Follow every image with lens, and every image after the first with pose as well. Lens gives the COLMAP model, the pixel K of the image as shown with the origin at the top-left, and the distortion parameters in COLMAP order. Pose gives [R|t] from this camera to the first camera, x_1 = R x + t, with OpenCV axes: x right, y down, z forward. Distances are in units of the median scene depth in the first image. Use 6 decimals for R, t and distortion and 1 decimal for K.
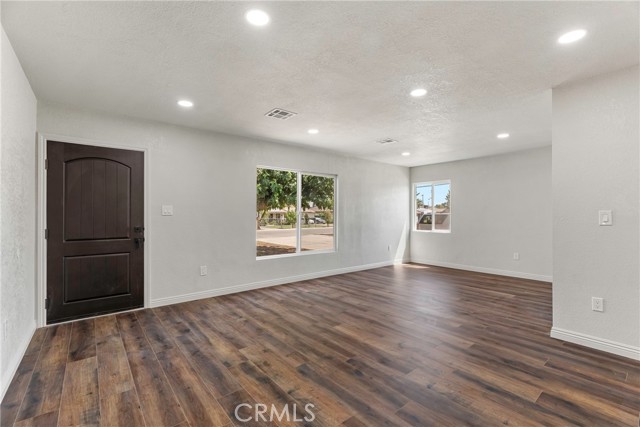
lens RADIAL K [[290.1, 0, 321.6], [0, 290.1, 213.5], [0, 0, 1]] dist [-0.006031, 0.001127]
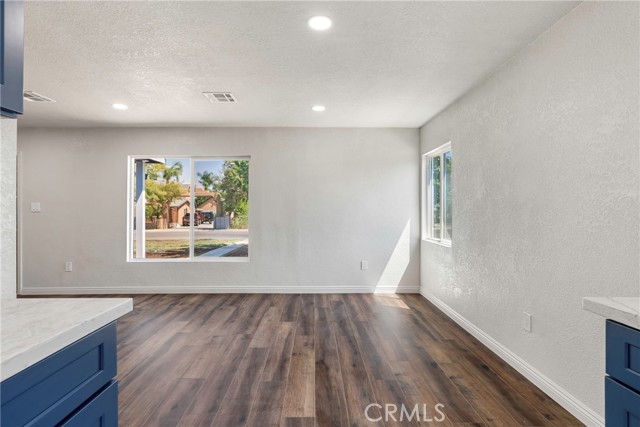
lens RADIAL K [[319.1, 0, 320.5], [0, 319.1, 212.3], [0, 0, 1]] dist [-0.007312, -0.000427]
pose [[0.783079, 0.003624, -0.621912, 1.536263], [0.005614, 0.999901, 0.012896, -0.005885], [0.621897, -0.013590, 0.782981, 1.090413]]
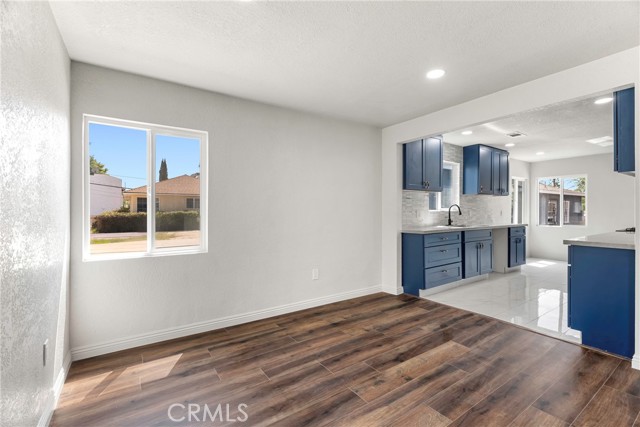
lens RADIAL K [[290.1, 0, 322.3], [0, 290.1, 210.5], [0, 0, 1]] dist [-0.006031, 0.001127]
pose [[0.082719, 0.000078, 0.996573, 0.054212], [-0.004201, 0.999991, 0.000270, 0.008522], [-0.996564, -0.004209, 0.082719, 1.992698]]
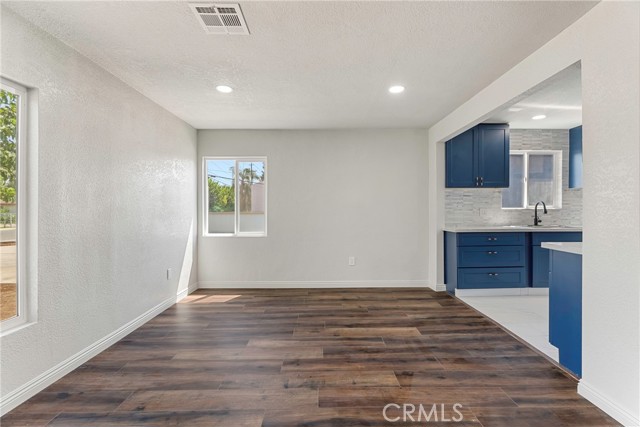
lens RADIAL K [[290.1, 0, 320.8], [0, 290.1, 208.6], [0, 0, 1]] dist [-0.006031, 0.001127]
pose [[0.626009, -0.004342, 0.779804, 0.003442], [-0.000835, 0.999980, 0.006237, -0.002219], [-0.779816, -0.004555, 0.625993, 1.221863]]
